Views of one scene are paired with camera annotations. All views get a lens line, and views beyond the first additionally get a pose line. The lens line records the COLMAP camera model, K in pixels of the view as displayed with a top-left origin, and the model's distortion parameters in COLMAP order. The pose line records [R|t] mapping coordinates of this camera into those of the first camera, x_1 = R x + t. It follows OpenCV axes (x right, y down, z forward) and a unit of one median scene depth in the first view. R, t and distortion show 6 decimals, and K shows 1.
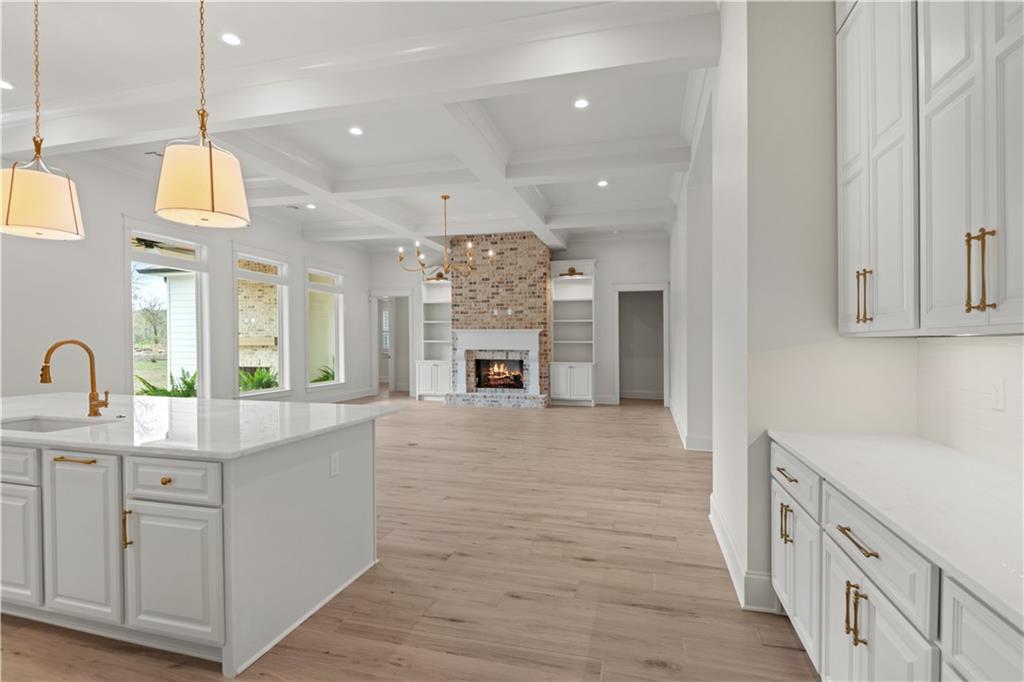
lens RADIAL K [[494.9, 0, 527.2], [0, 494.9, 352.4], [0, 0, 1]] dist [-0.001218, -0.006839]
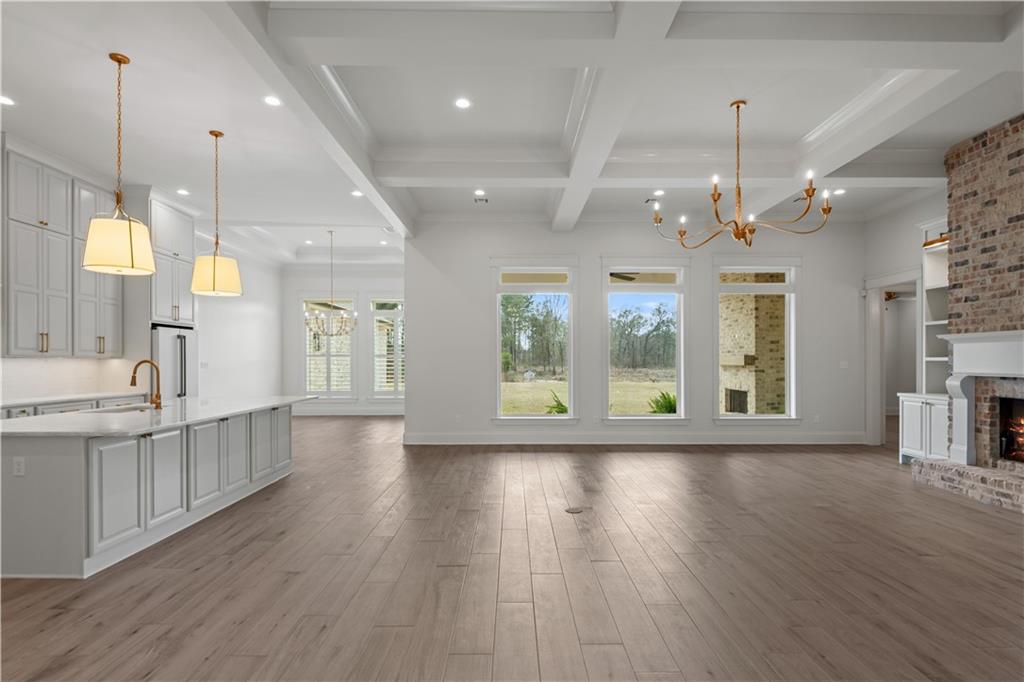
lens RADIAL K [[528.0, 0, 503.1], [0, 528.0, 356.5], [0, 0, 1]] dist [0.000715, -0.000645]
pose [[0.234853, -0.010483, -0.971974, 0.271373], [-0.017850, 0.999727, -0.015095, -0.008513], [0.971867, 0.020895, 0.234602, 0.447096]]
